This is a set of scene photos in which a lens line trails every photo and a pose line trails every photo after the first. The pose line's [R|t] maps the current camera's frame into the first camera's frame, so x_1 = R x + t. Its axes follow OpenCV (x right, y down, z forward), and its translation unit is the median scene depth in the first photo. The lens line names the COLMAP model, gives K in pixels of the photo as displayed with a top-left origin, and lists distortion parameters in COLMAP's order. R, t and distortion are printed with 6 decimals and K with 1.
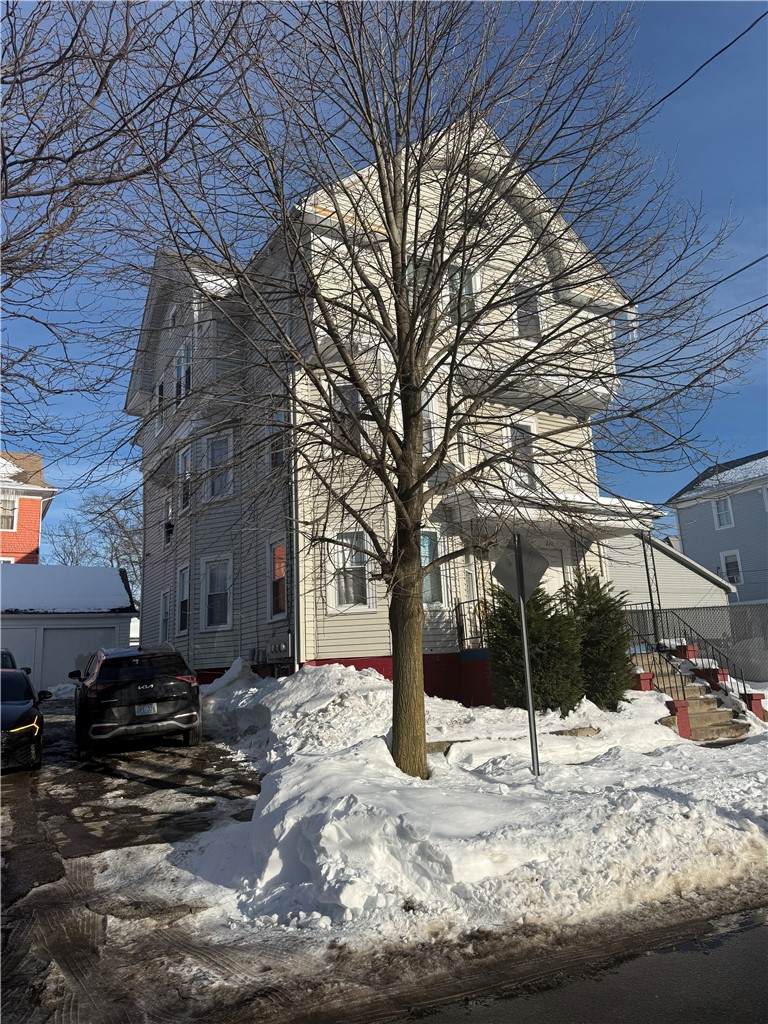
lens RADIAL K [[716.1, 0, 384.0], [0, 716.1, 512.0], [0, 0, 1]] dist [0.024524, 0.000102]
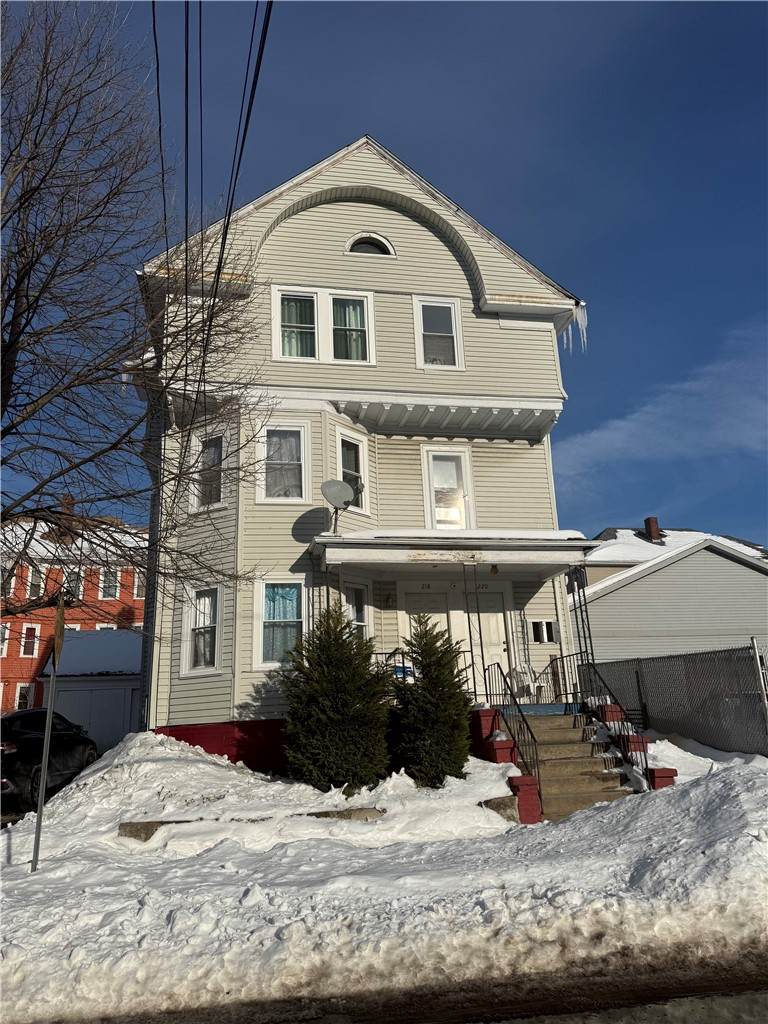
lens RADIAL K [[716.1, 0, 384.0], [0, 716.1, 512.0], [0, 0, 1]] dist [0.024524, 0.000102]
pose [[0.946154, -0.090715, -0.310746, 0.511511], [0.068991, 0.994386, -0.080226, 0.020071], [0.316279, 0.054467, 0.947101, 0.164176]]
